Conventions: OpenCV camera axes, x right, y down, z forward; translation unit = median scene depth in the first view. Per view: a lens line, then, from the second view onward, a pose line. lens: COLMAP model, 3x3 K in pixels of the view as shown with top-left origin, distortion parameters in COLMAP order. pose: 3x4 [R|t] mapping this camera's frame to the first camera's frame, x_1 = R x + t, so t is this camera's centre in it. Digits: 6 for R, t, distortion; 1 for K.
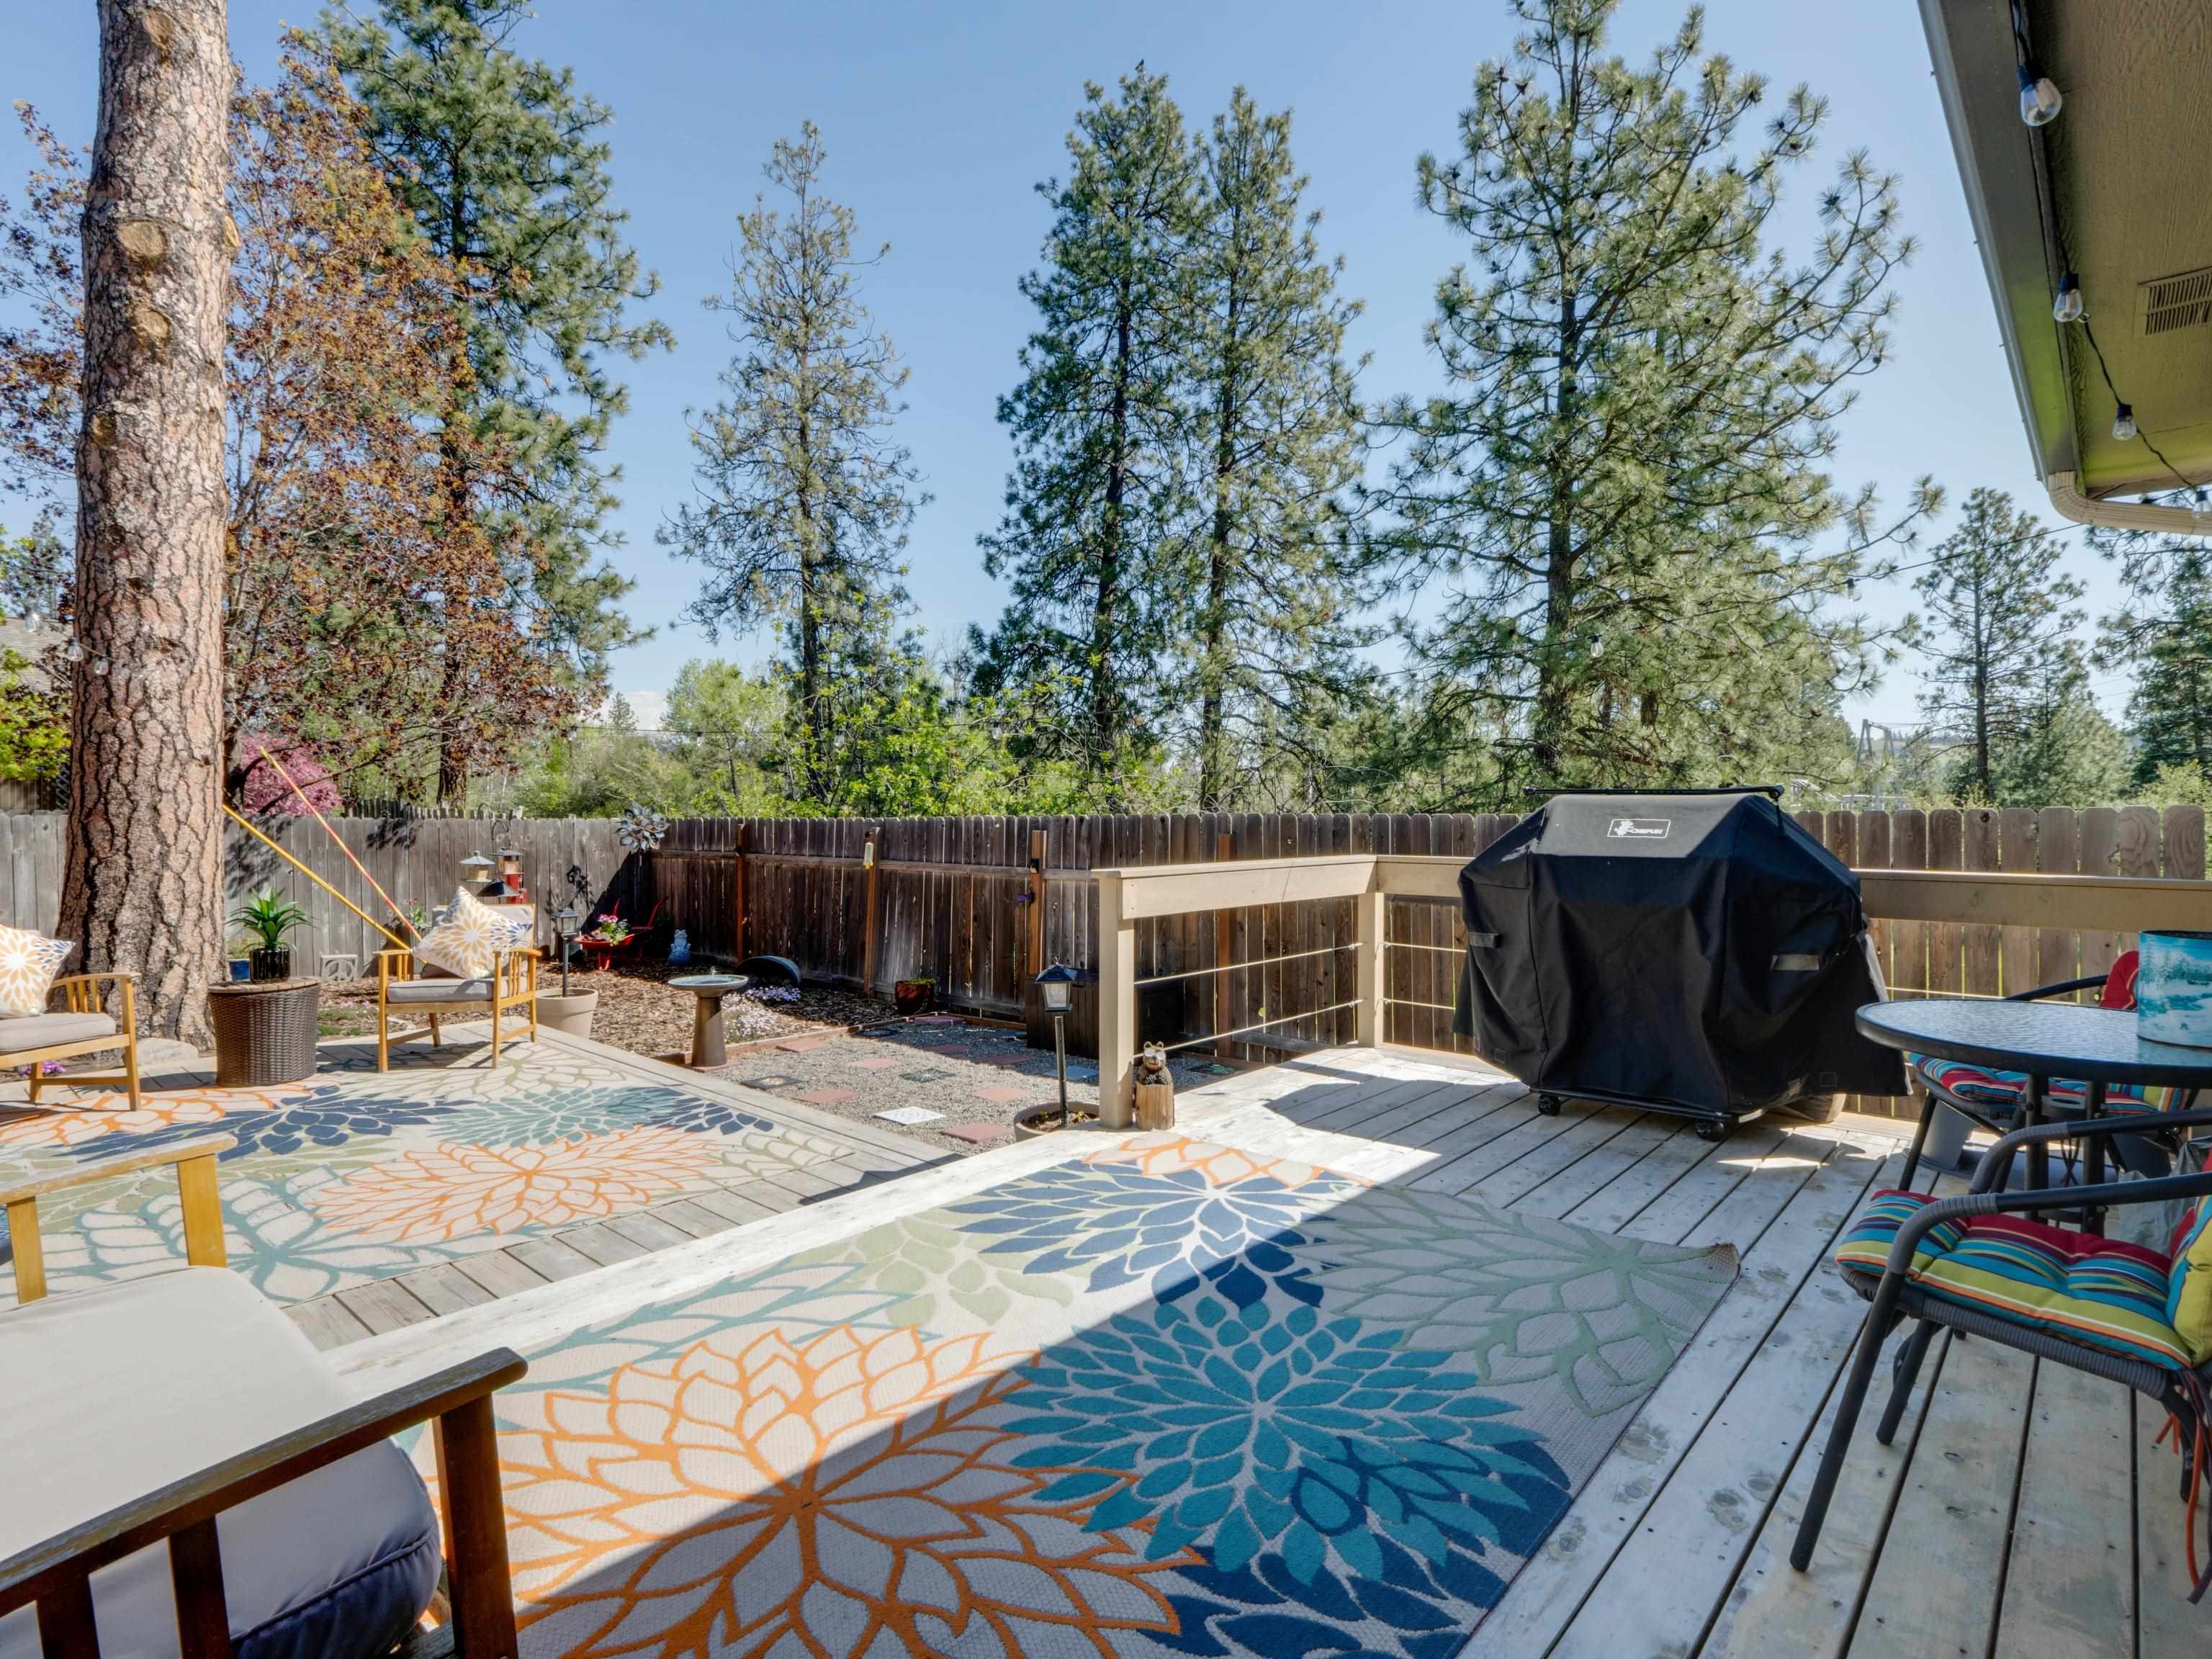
lens RADIAL K [[1169.3, 0, 1082.9], [0, 1169.3, 823.1], [0, 0, 1]] dist [-0.009658, 0.002954]
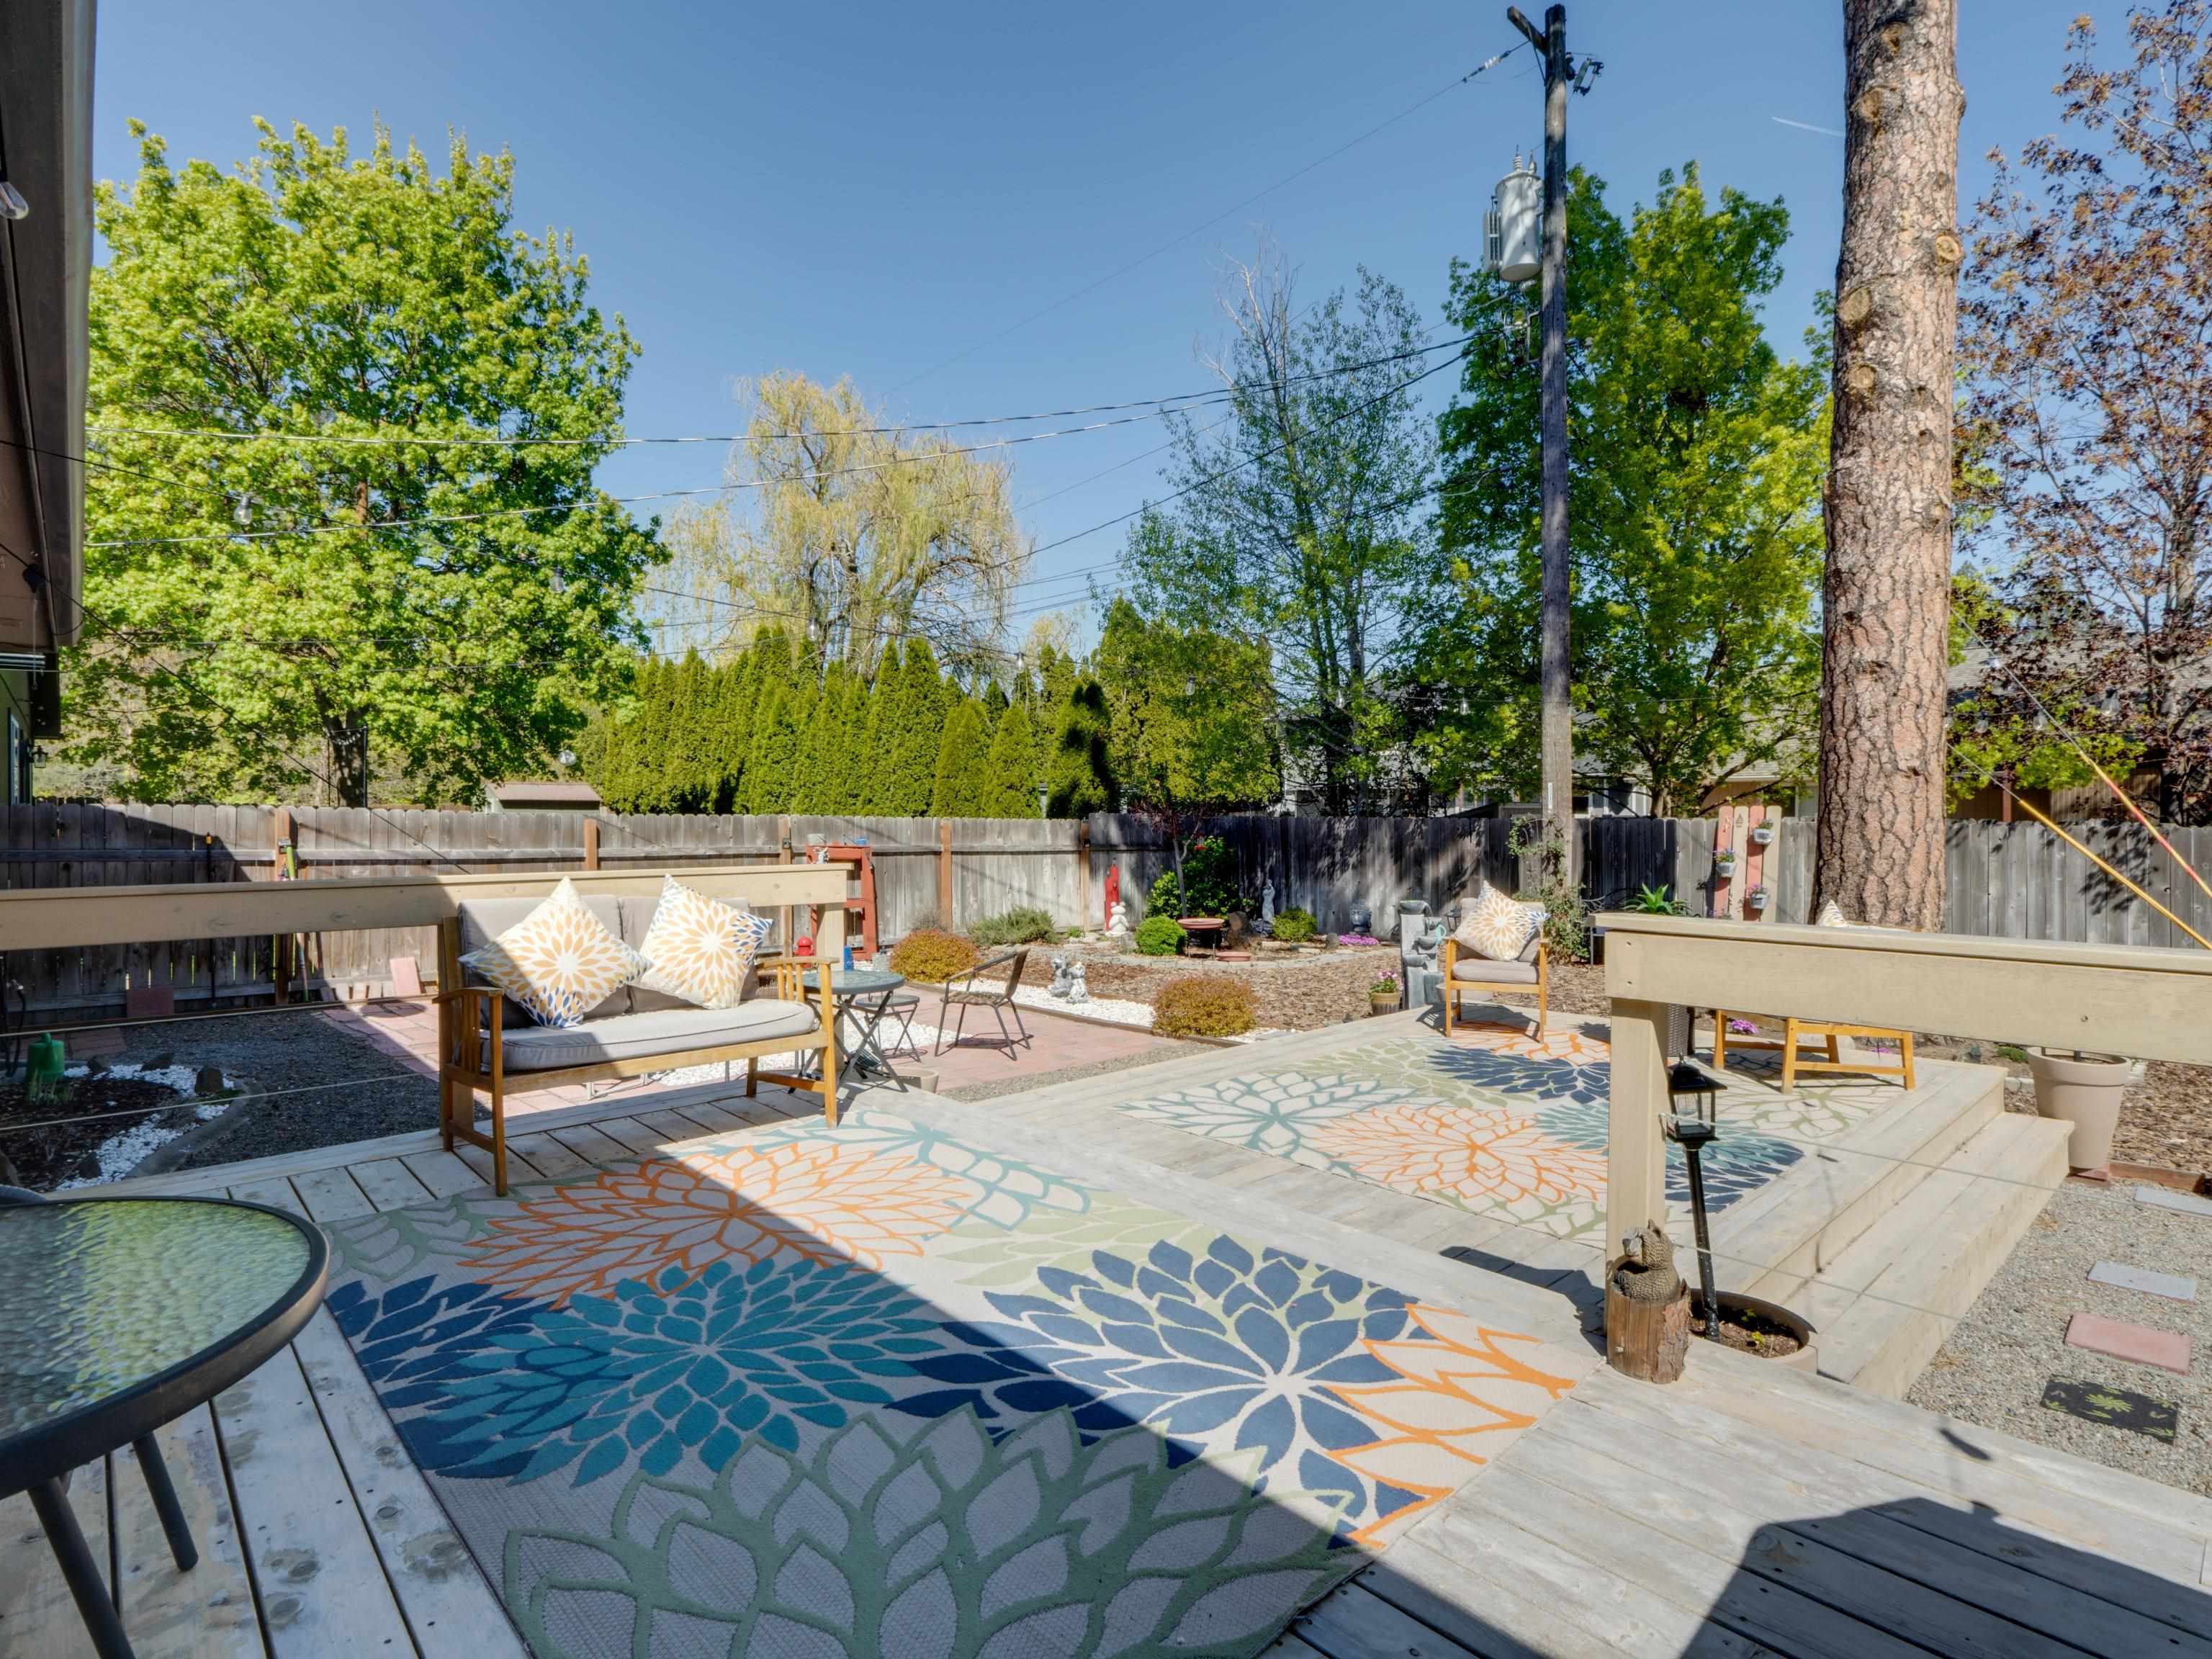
lens RADIAL K [[1097.0, 0, 1100.5], [0, 1097.0, 824.9], [0, 0, 1]] dist [-0.005943, -0.000527]
pose [[-0.087467, 0.005467, -0.996152, 0.077169], [-0.012627, 0.999899, 0.006596, -0.000859], [0.996087, 0.013155, -0.087389, 0.096937]]
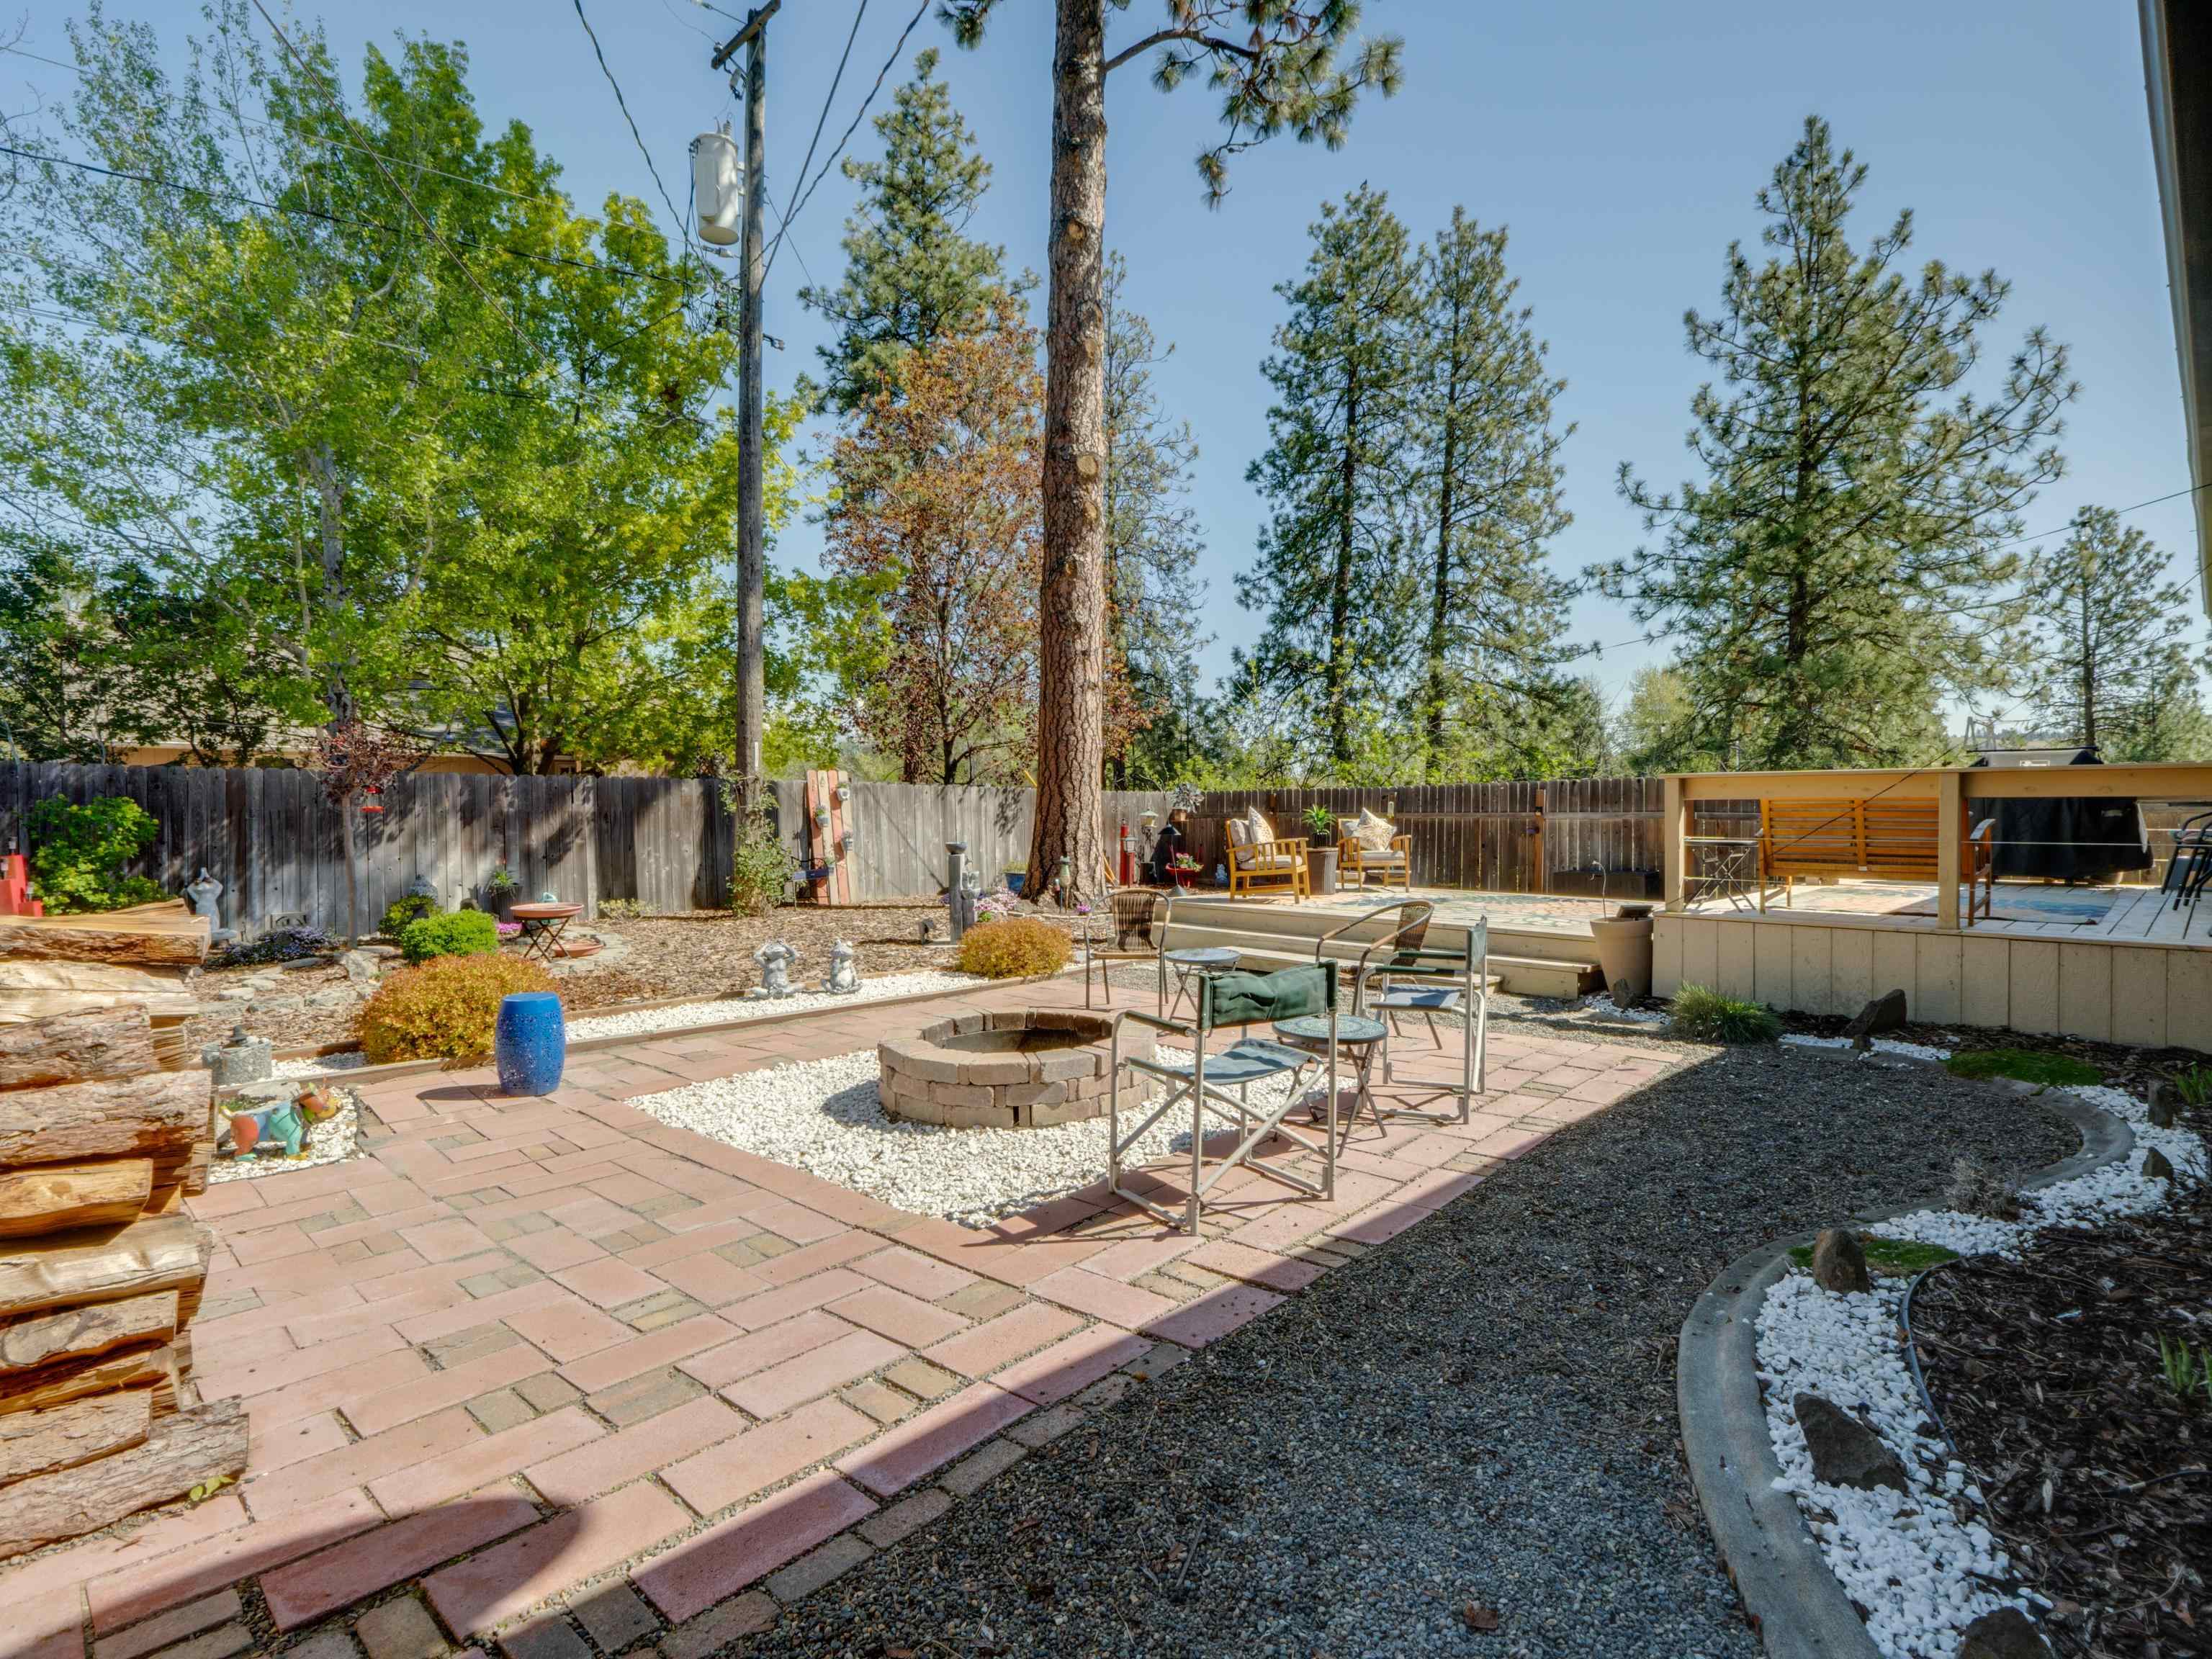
lens RADIAL K [[1097.0, 0, 1097.9], [0, 1097.0, 823.3], [0, 0, 1]] dist [-0.005943, -0.000527]
pose [[0.997413, -0.002853, -0.071832, -0.172442], [0.002964, 0.999995, 0.001448, 0.015527], [0.071828, -0.001658, 0.997416, -0.186649]]
